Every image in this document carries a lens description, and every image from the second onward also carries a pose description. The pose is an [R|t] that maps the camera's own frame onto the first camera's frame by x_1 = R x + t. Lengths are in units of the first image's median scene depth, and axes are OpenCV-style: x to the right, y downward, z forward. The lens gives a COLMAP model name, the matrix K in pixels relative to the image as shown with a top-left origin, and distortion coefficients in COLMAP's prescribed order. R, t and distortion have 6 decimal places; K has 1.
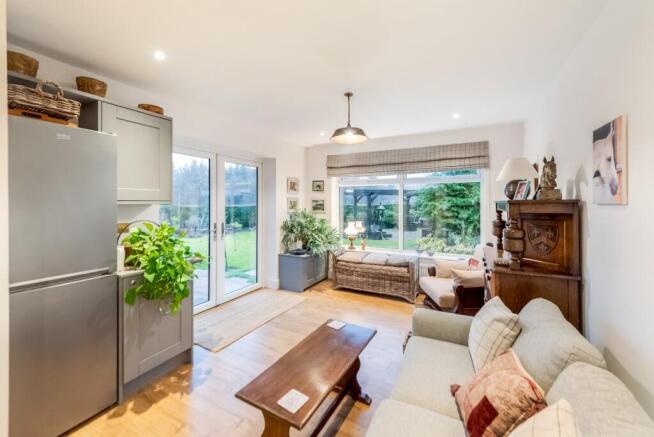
lens RADIAL K [[268.9, 0, 328.7], [0, 268.9, 204.4], [0, 0, 1]] dist [0.011339, -0.000045]
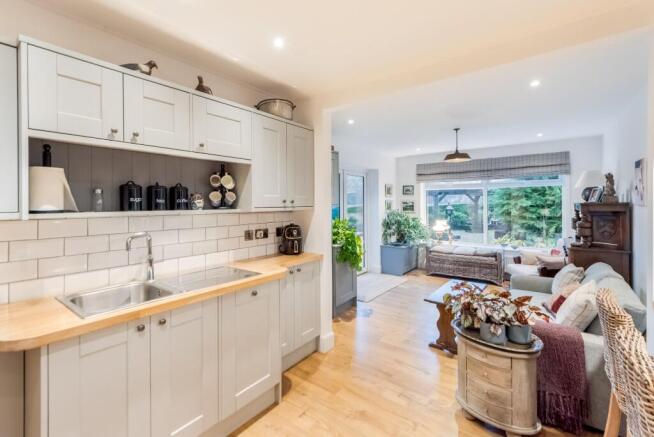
lens RADIAL K [[285.3, 0, 328.1], [0, 285.3, 205.8], [0, 0, 1]] dist [0.002070, 0.000057]
pose [[0.983573, -0.006776, -0.180382, -0.215129], [0.007306, 0.999971, 0.002275, -0.006271], [0.180361, -0.003556, 0.983594, -0.407181]]
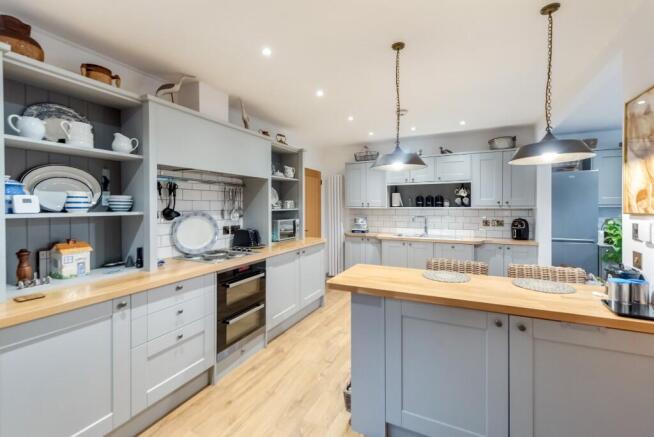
lens RADIAL K [[285.3, 0, 328.1], [0, 285.3, 205.8], [0, 0, 1]] dist [0.002070, 0.000057]
pose [[0.015118, -0.000159, -0.999886, 0.538339], [-0.003747, 0.999993, -0.000216, -0.002101], [0.999879, 0.003750, 0.015118, -0.413903]]
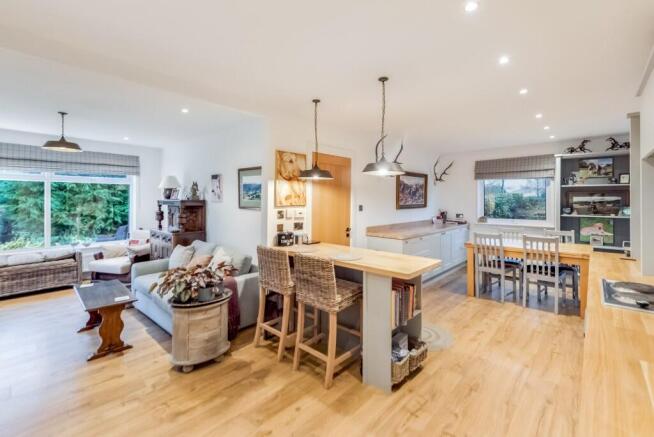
lens RADIAL K [[286.5, 0, 326.3], [0, 286.5, 199.0], [0, 0, 1]] dist [0.000799, -0.000187]
pose [[0.277175, -0.000129, 0.960819, -0.558819], [-0.000171, 1.000000, 0.000183, -0.011443], [-0.960819, -0.000215, 0.277175, -0.342786]]
